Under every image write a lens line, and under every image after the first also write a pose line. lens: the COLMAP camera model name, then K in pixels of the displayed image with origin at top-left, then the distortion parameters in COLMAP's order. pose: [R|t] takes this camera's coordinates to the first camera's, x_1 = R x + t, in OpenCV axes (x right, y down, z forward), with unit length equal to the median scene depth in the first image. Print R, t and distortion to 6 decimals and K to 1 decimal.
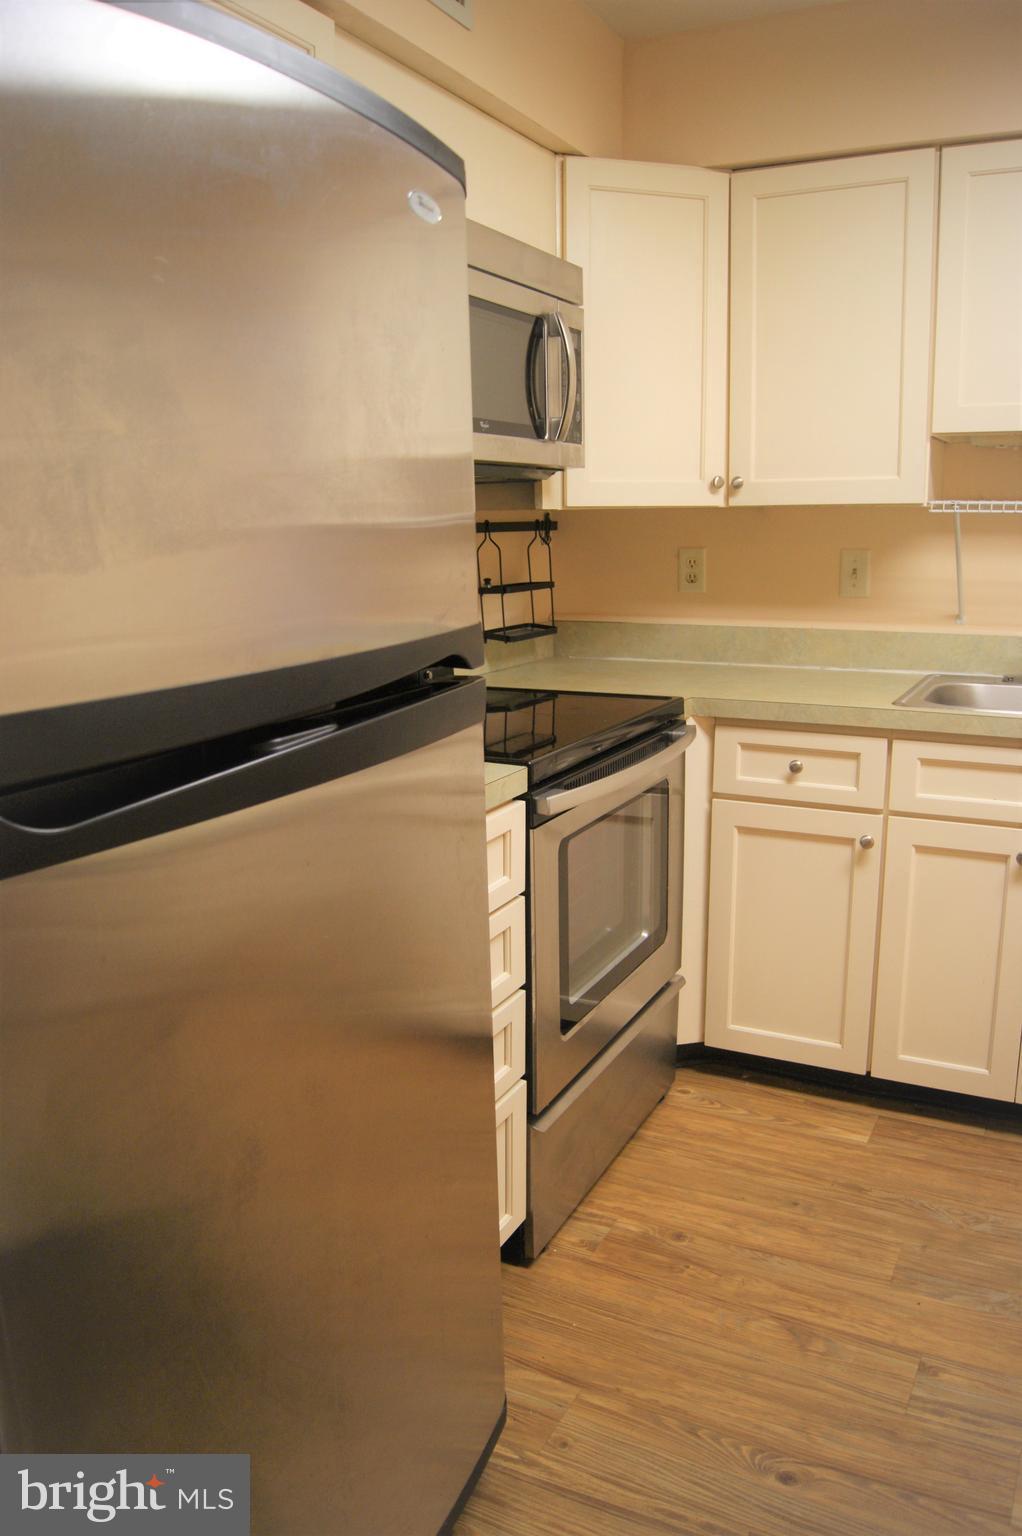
lens RADIAL K [[1195.7, 0, 506.4], [0, 1195.7, 763.8], [0, 0, 1]] dist [-0.088602, 0.020780]
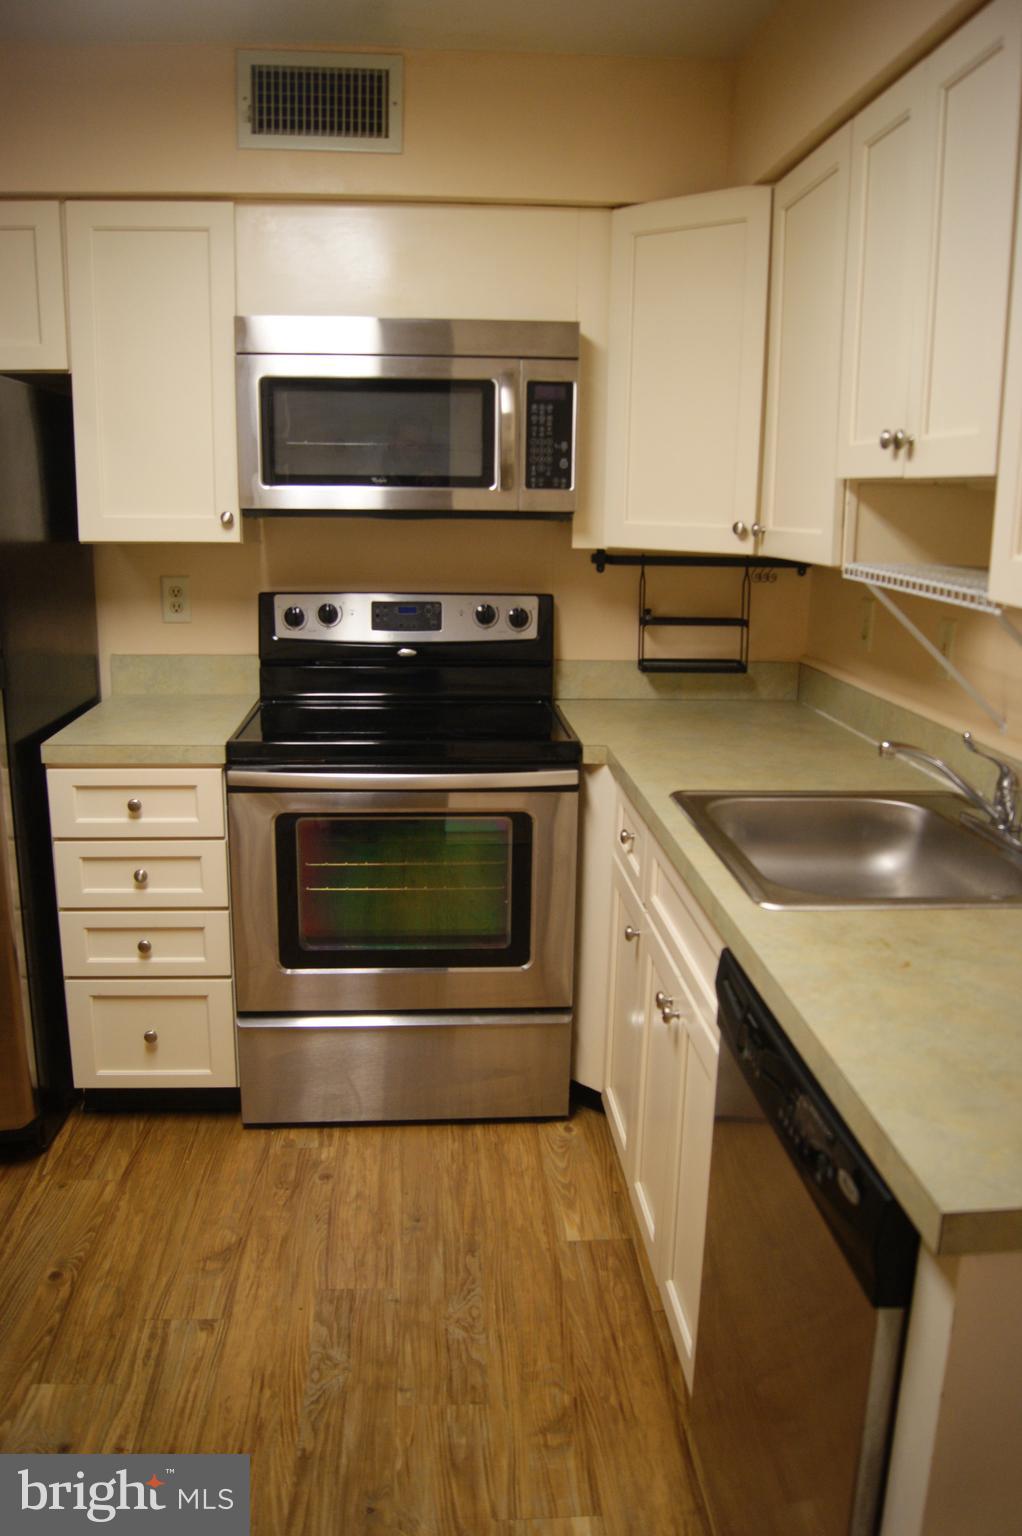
lens RADIAL K [[1195.7, 0, 504.2], [0, 1195.7, 769.5], [0, 0, 1]] dist [-0.088602, 0.020780]
pose [[0.514535, 0.210103, -0.831331, 1.127214], [-0.192834, 0.973035, 0.126565, -0.175311], [0.835505, 0.095186, 0.541175, 0.473205]]
